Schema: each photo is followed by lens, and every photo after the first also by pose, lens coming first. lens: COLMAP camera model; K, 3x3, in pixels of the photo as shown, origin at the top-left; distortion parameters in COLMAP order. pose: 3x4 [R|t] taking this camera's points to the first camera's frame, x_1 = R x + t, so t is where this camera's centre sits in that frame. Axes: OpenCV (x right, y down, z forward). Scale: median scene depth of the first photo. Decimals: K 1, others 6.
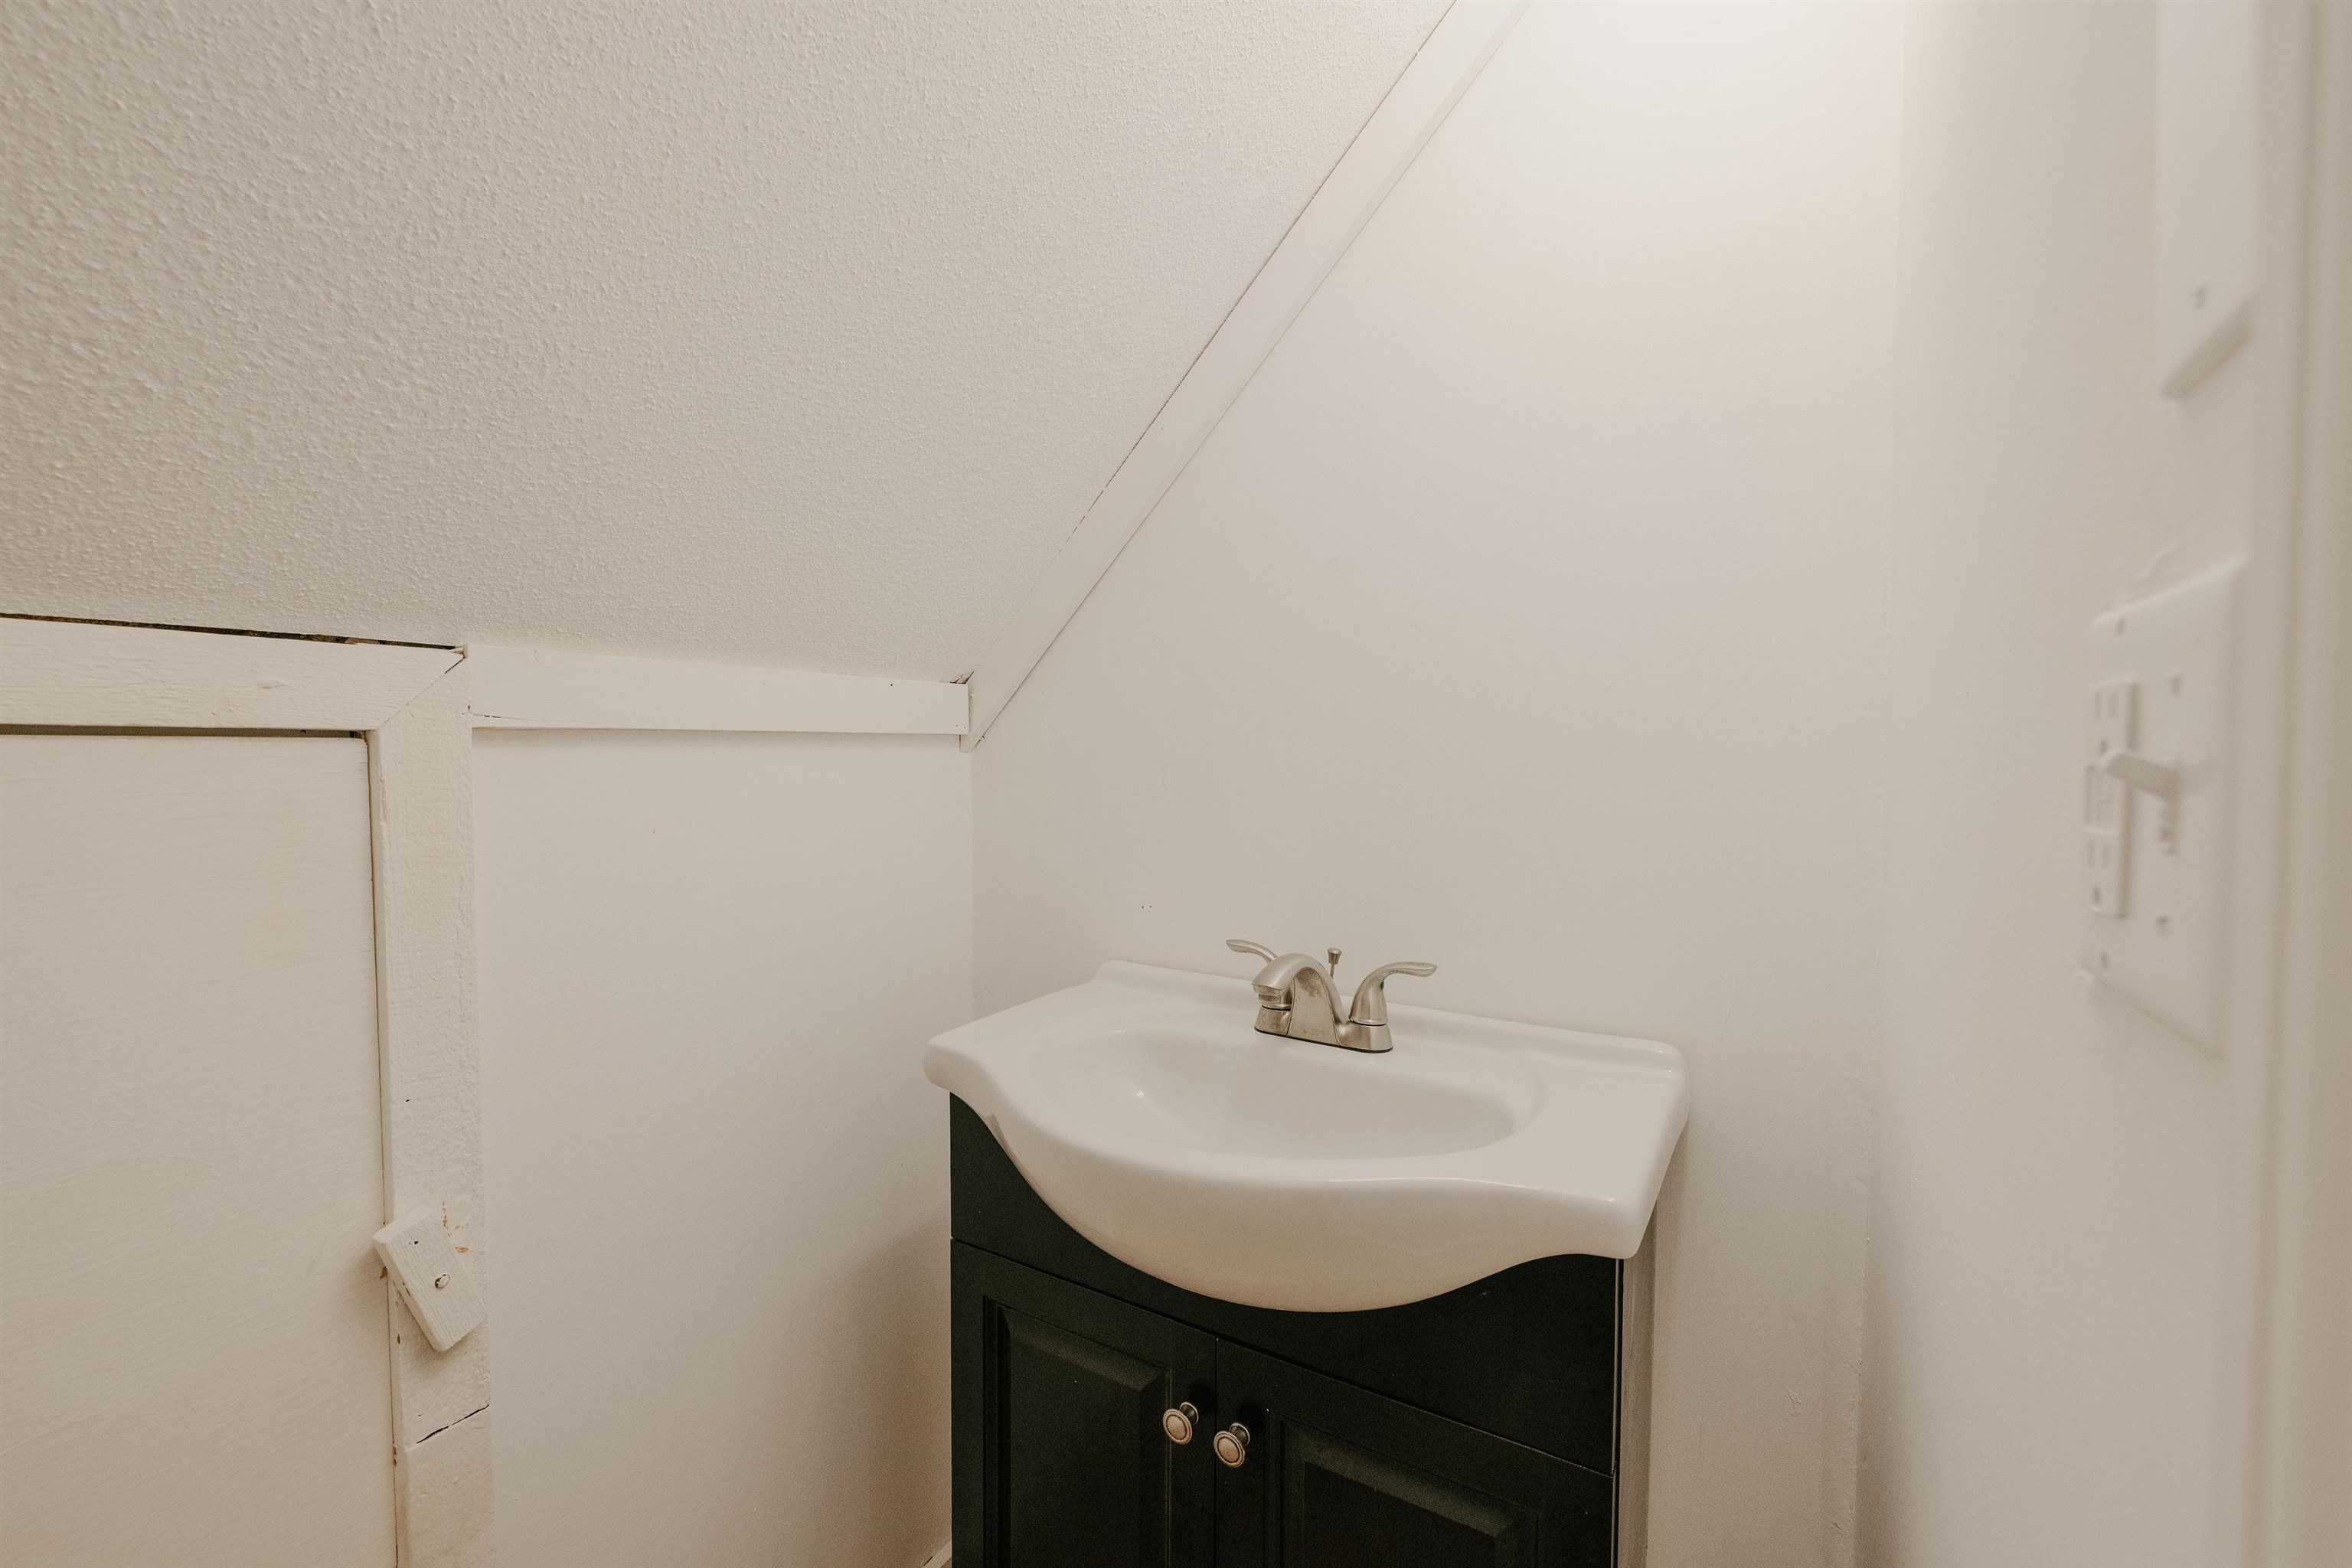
lens RADIAL K [[995.2, 0, 1171.2], [0, 995.2, 786.8], [0, 0, 1]] dist [0.000944, -0.000032]
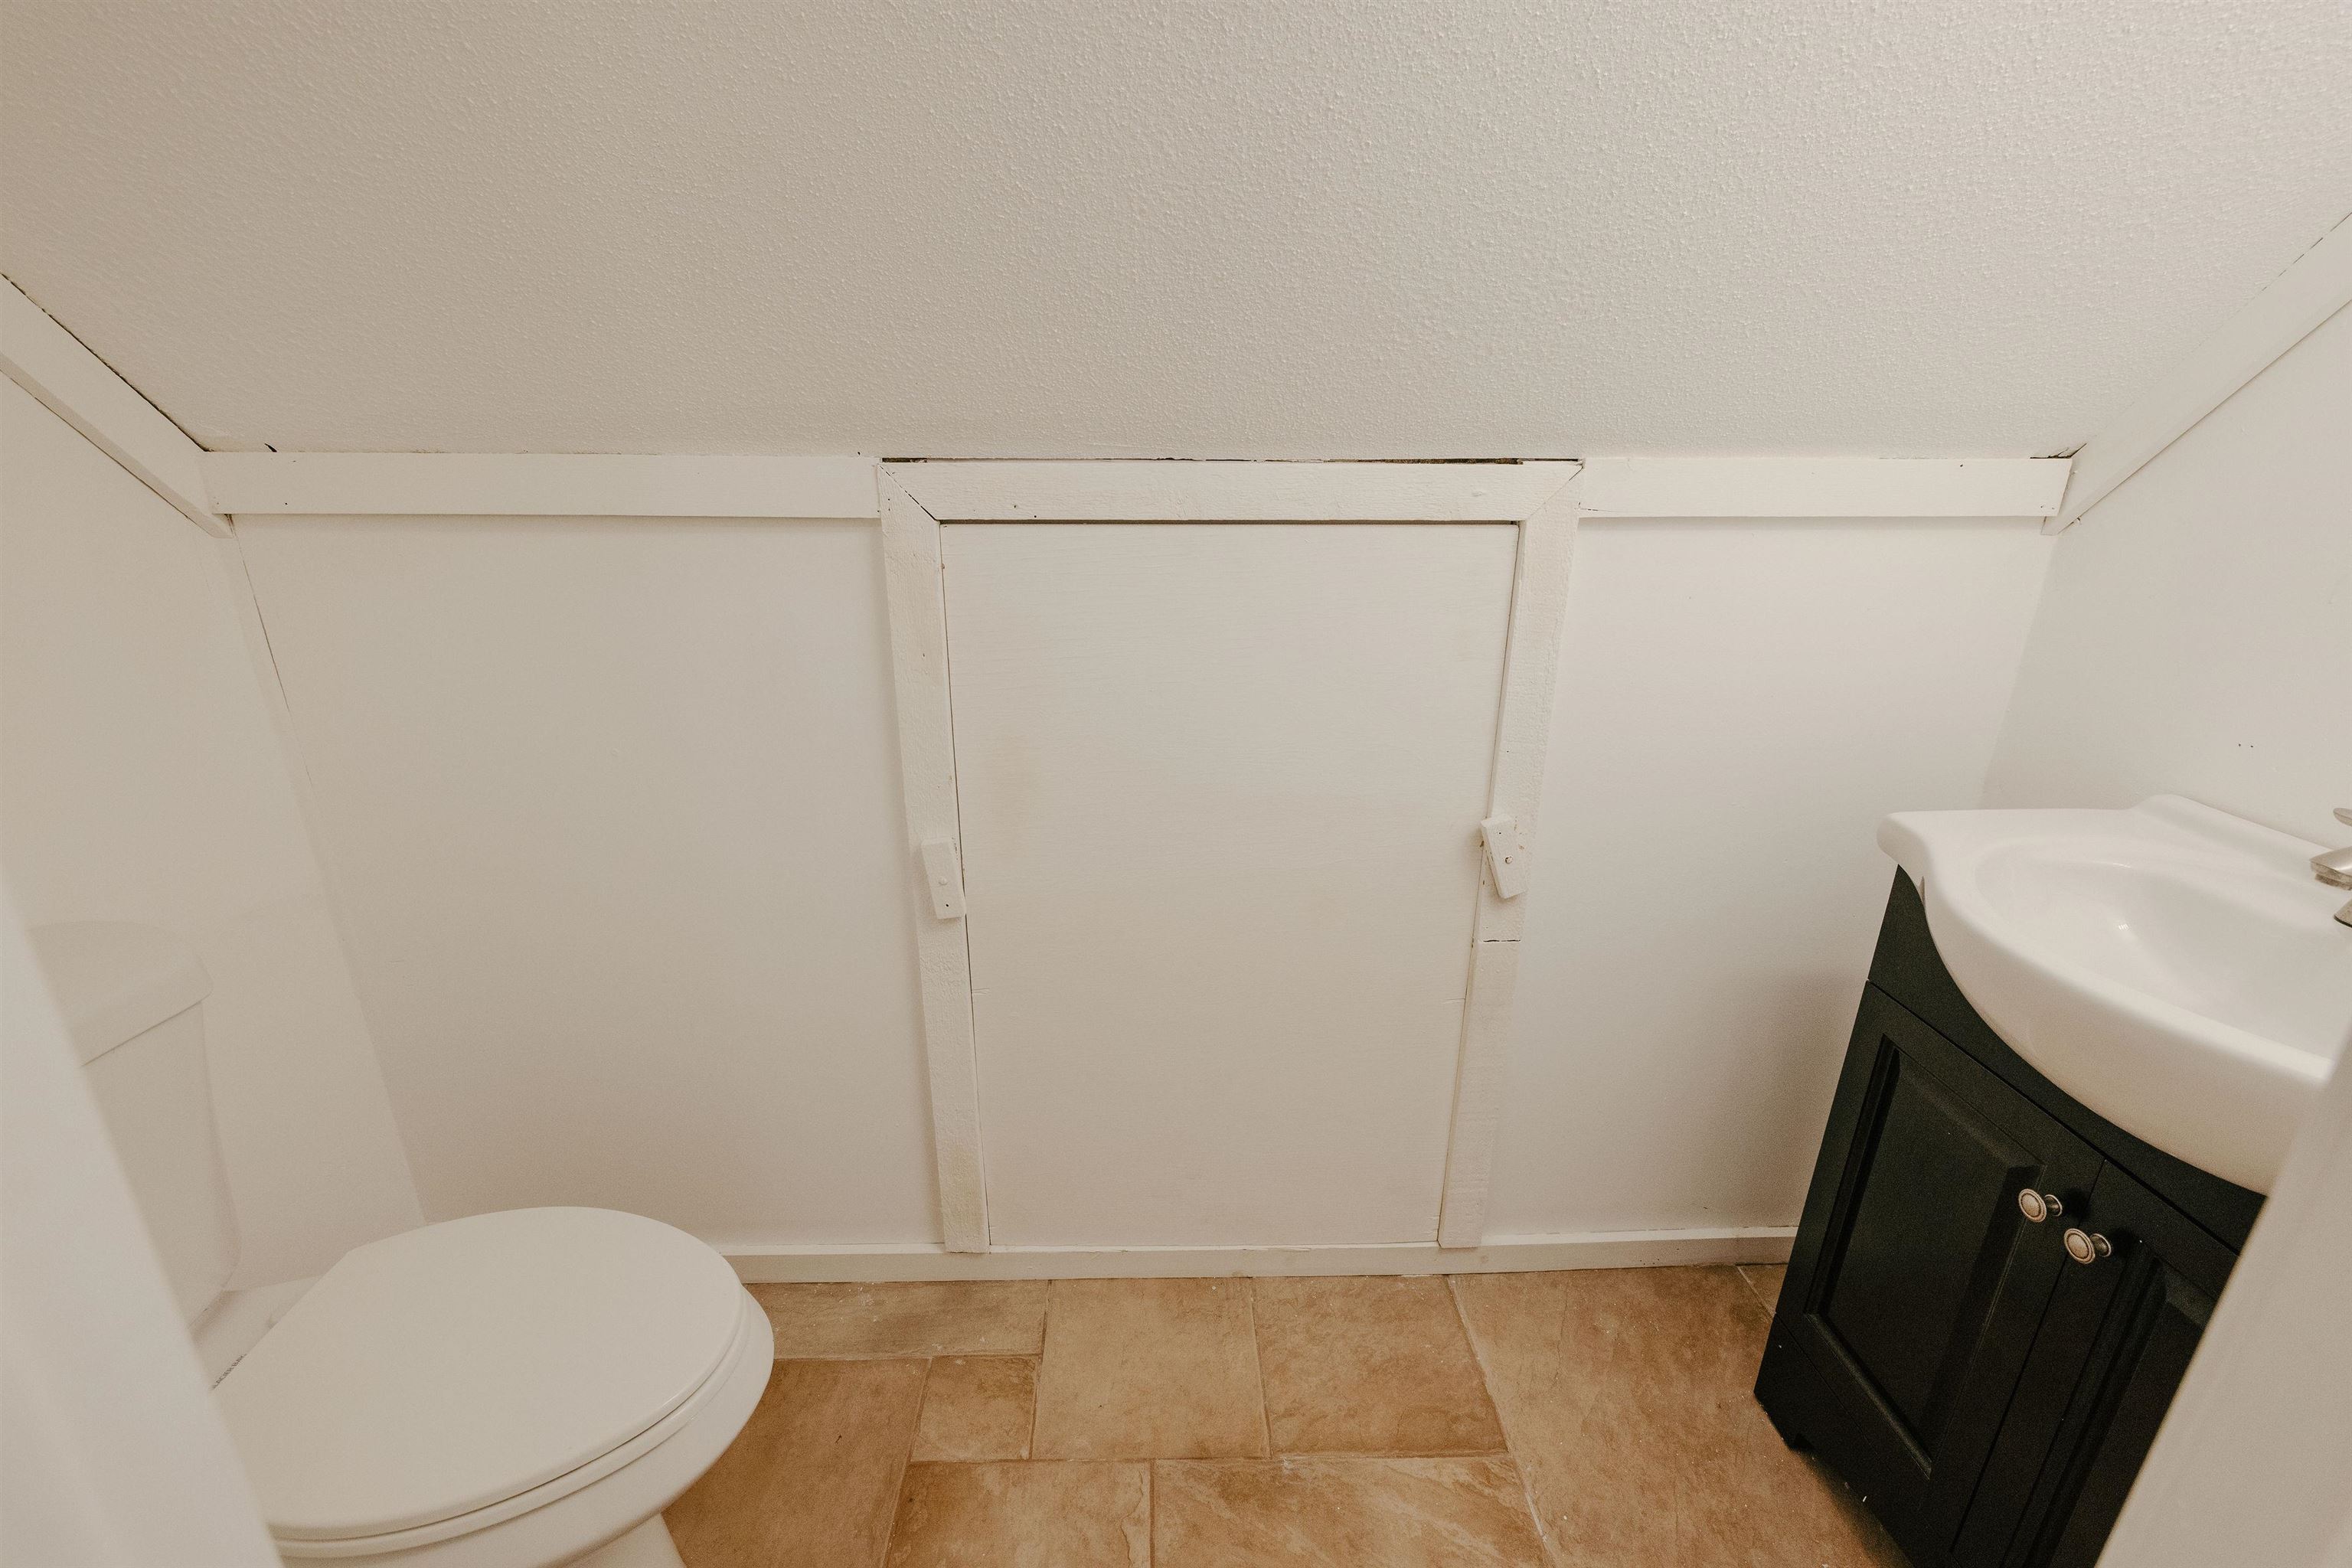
lens RADIAL K [[995.2, 0, 1171.2], [0, 995.2, 786.8], [0, 0, 1]] dist [0.000944, -0.000032]
pose [[0.552789, 0.274634, -0.786766, 0.226903], [-0.041261, 0.951995, 0.303319, -0.101334], [0.832299, -0.135209, 0.537585, -0.340532]]
